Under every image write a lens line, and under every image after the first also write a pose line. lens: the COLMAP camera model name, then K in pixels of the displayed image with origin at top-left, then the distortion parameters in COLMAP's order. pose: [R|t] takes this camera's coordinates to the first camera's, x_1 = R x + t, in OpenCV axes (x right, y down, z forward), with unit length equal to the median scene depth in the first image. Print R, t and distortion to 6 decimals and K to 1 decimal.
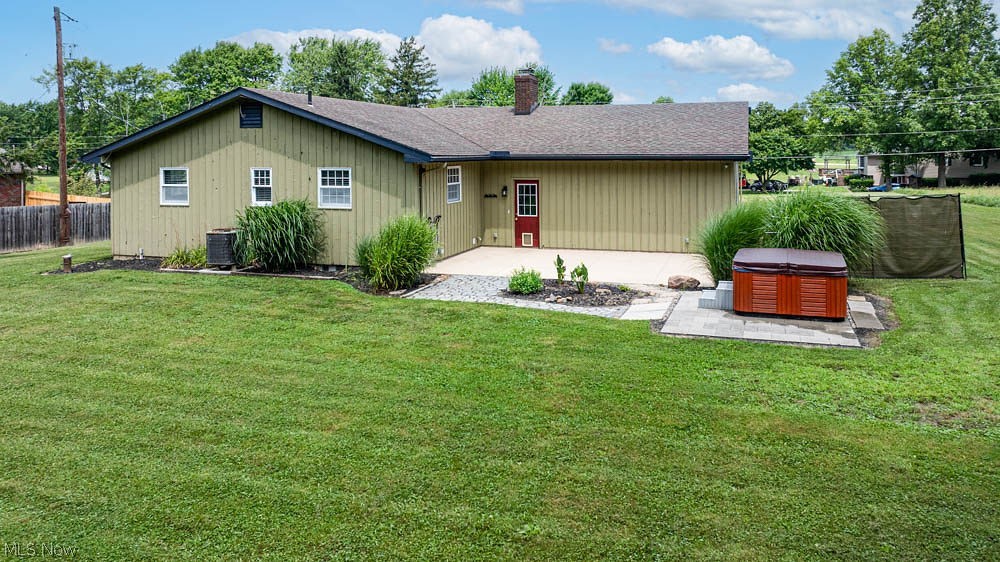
lens RADIAL K [[710.0, 0, 500.0], [0, 710.0, 281.0], [0, 0, 1]] dist [-0.011933, -0.006483]
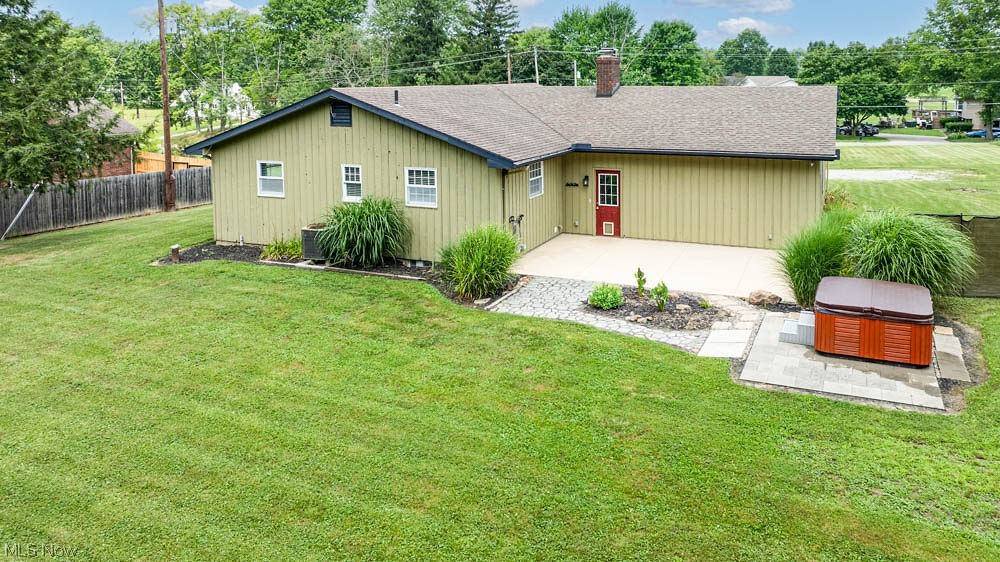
lens RADIAL K [[700.1, 0, 520.4], [0, 700.1, 245.4], [0, 0, 1]] dist [-0.010516, -0.005095]
pose [[0.996259, 0.003402, -0.086350, -0.000393], [0.001351, 0.998489, 0.054927, -0.102215], [0.086406, -0.054839, 0.994750, -0.007392]]
